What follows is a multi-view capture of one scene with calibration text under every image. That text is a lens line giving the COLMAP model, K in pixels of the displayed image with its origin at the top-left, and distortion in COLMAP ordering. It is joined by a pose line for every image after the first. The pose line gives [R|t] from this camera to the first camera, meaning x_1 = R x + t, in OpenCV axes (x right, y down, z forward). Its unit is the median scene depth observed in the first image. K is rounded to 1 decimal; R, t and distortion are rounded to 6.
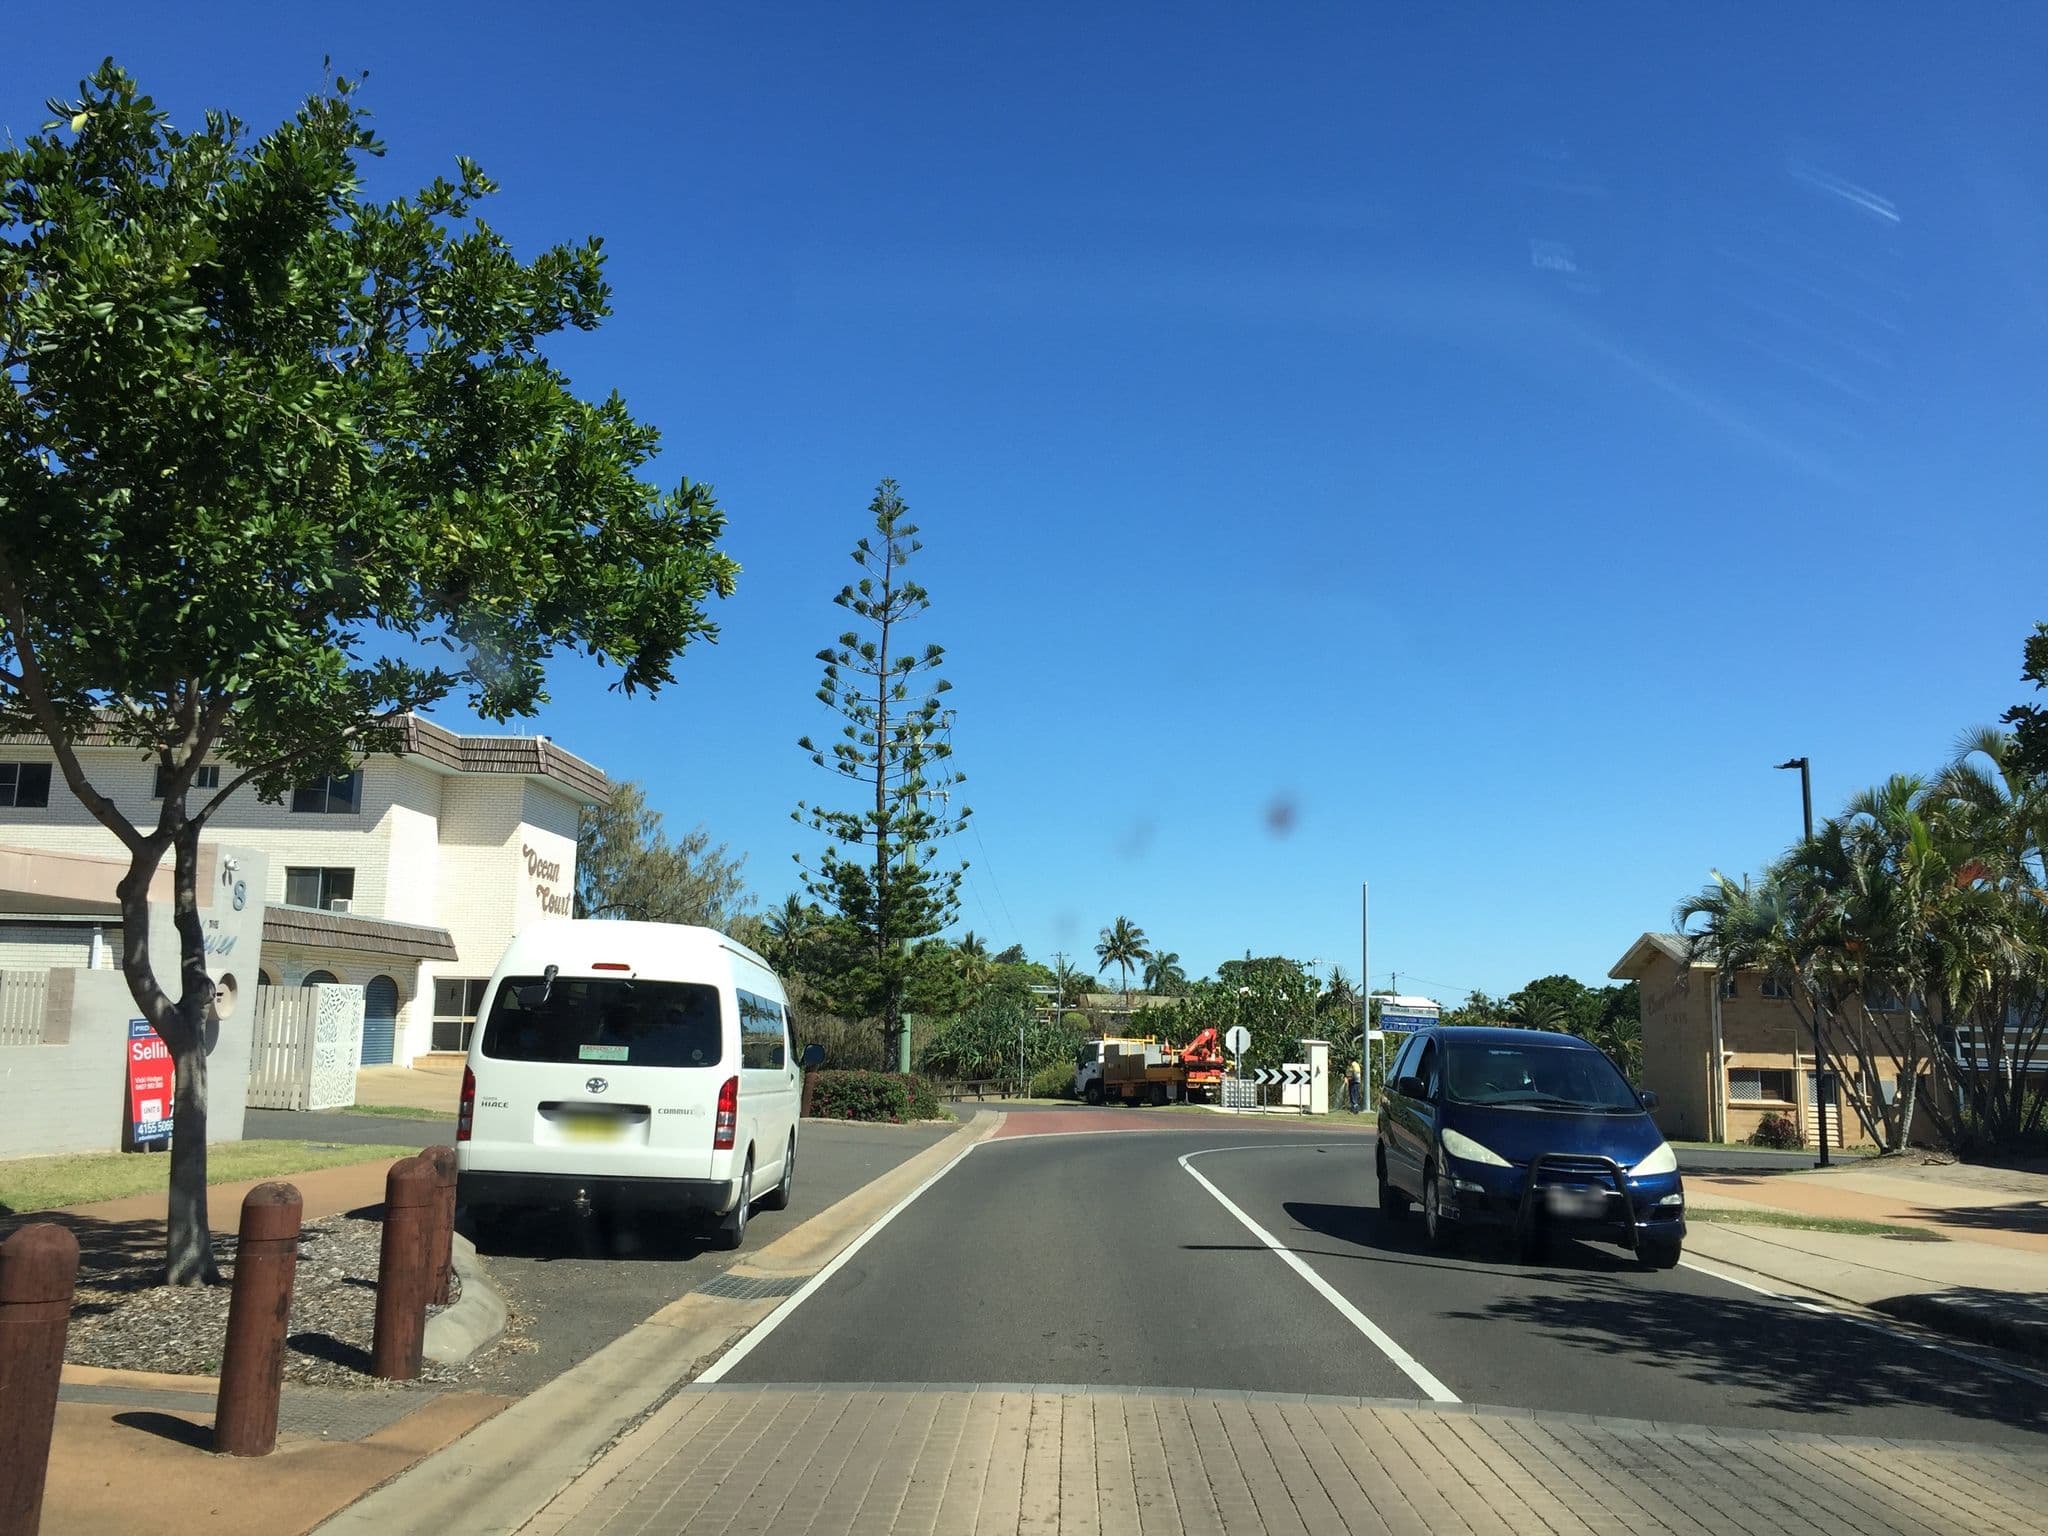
lens RADIAL K [[1812.1, 0, 1009.7], [0, 1812.1, 771.2], [0, 0, 1]] dist [0.068299, -0.090251]
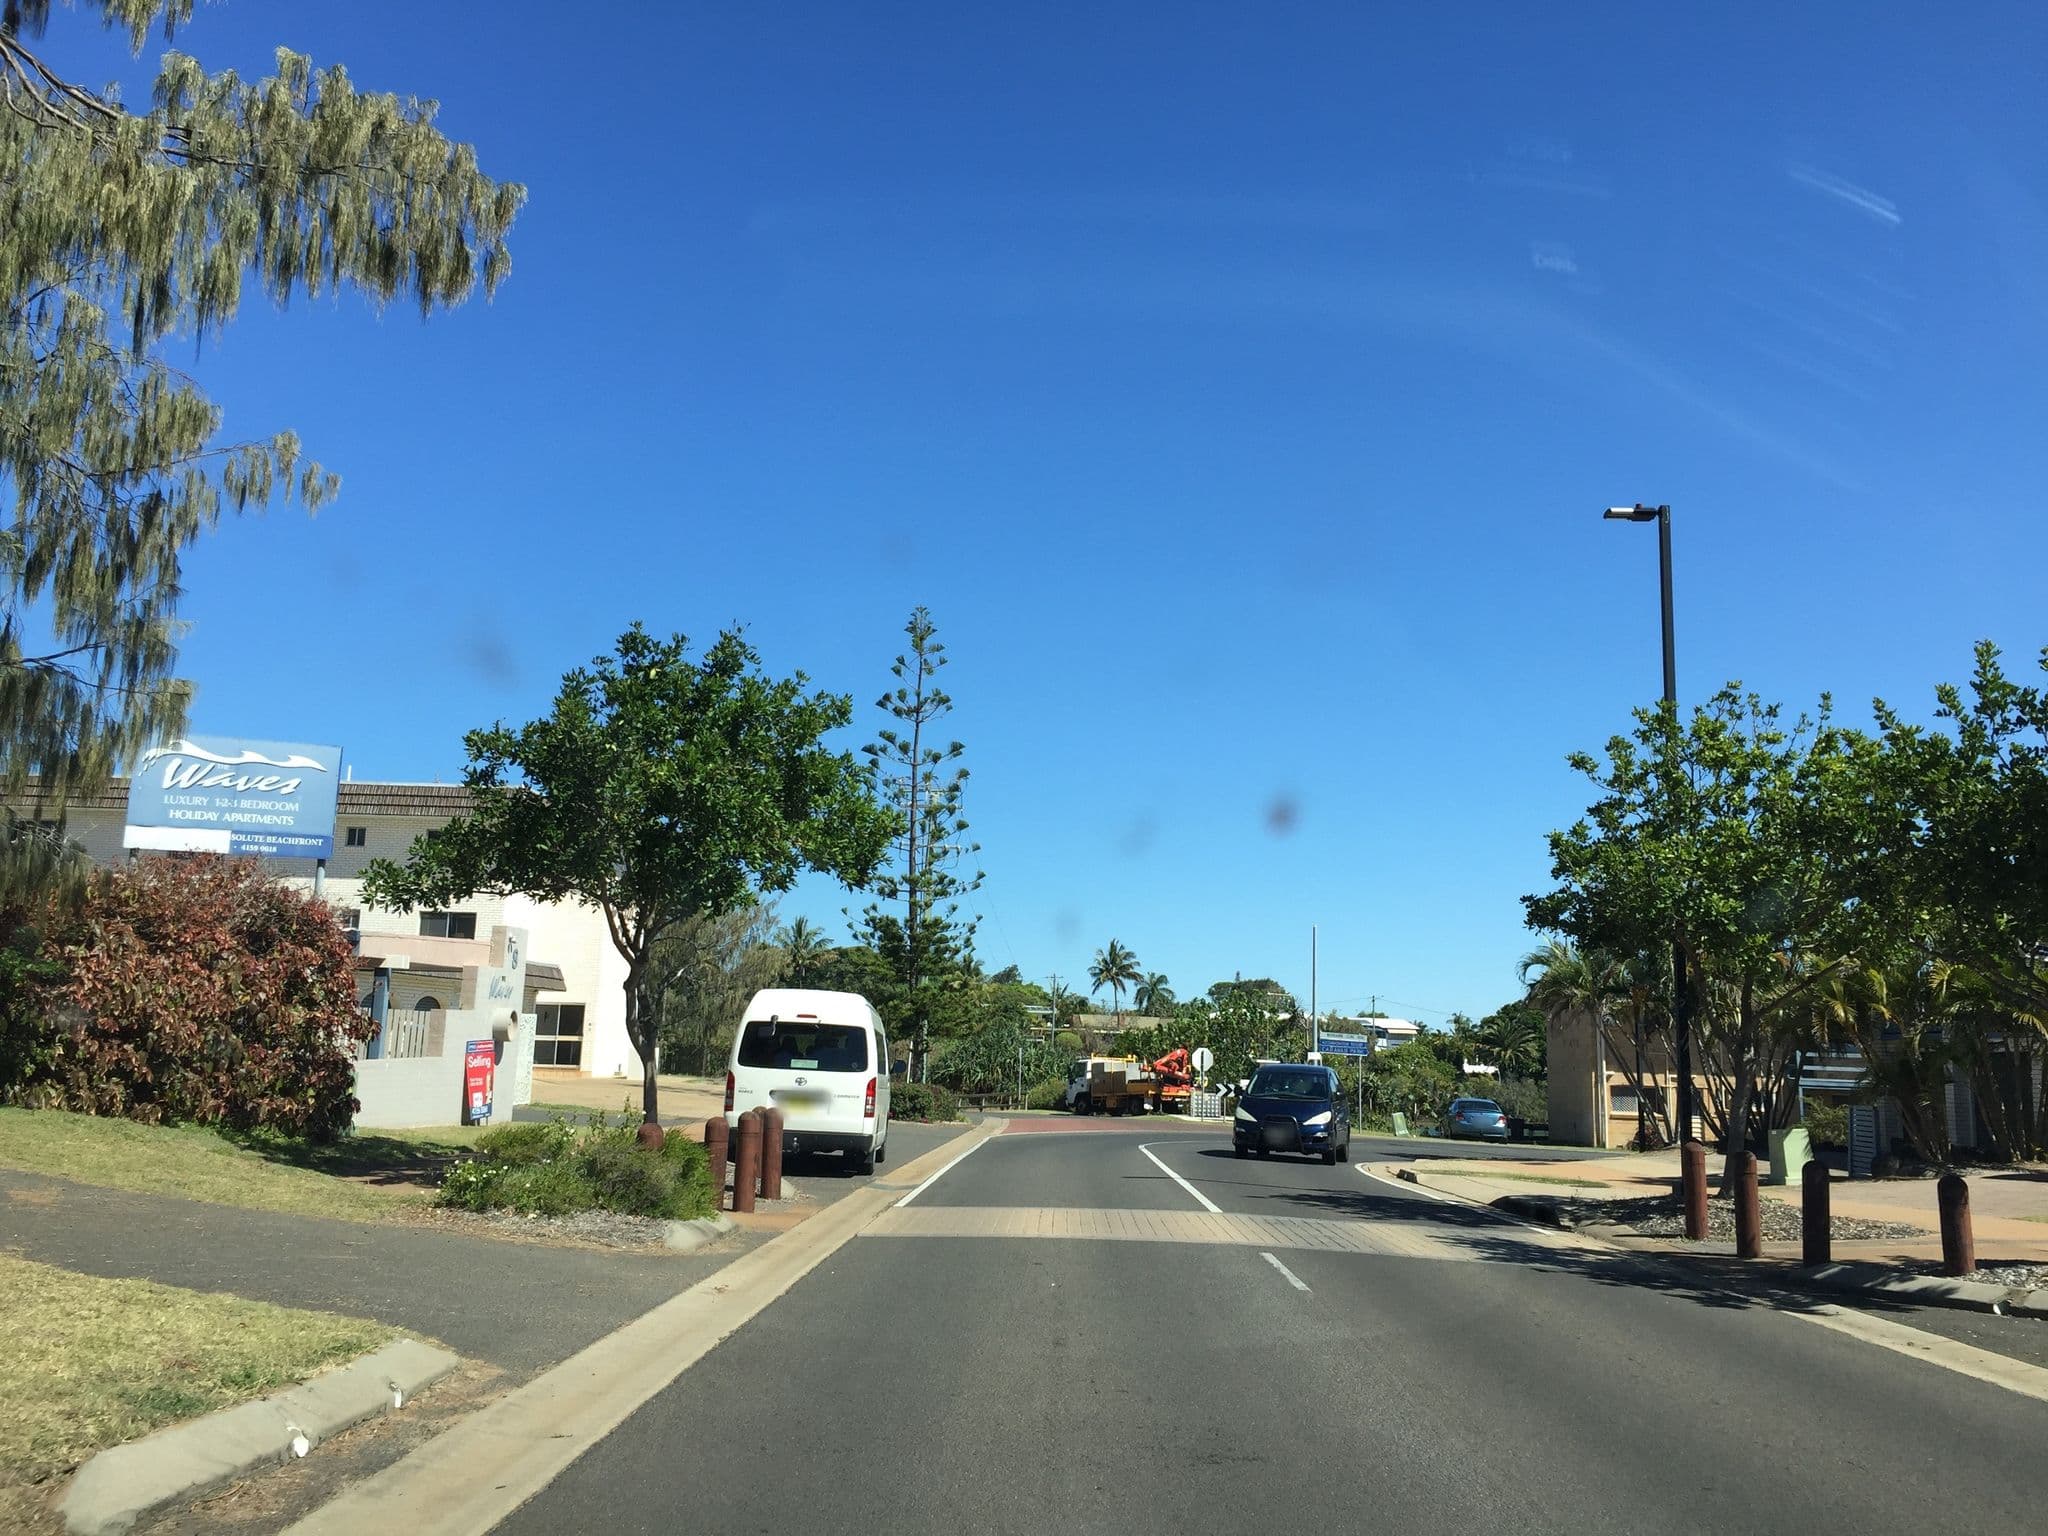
lens RADIAL K [[1812.1, 0, 1038.6], [0, 1812.1, 763.3], [0, 0, 1]] dist [0.068299, -0.090251]
pose [[0.999793, 0.009533, 0.017973, -0.007125], [-0.009279, 0.999857, -0.014162, -0.036648], [-0.018105, 0.013993, 0.999738, -0.247524]]
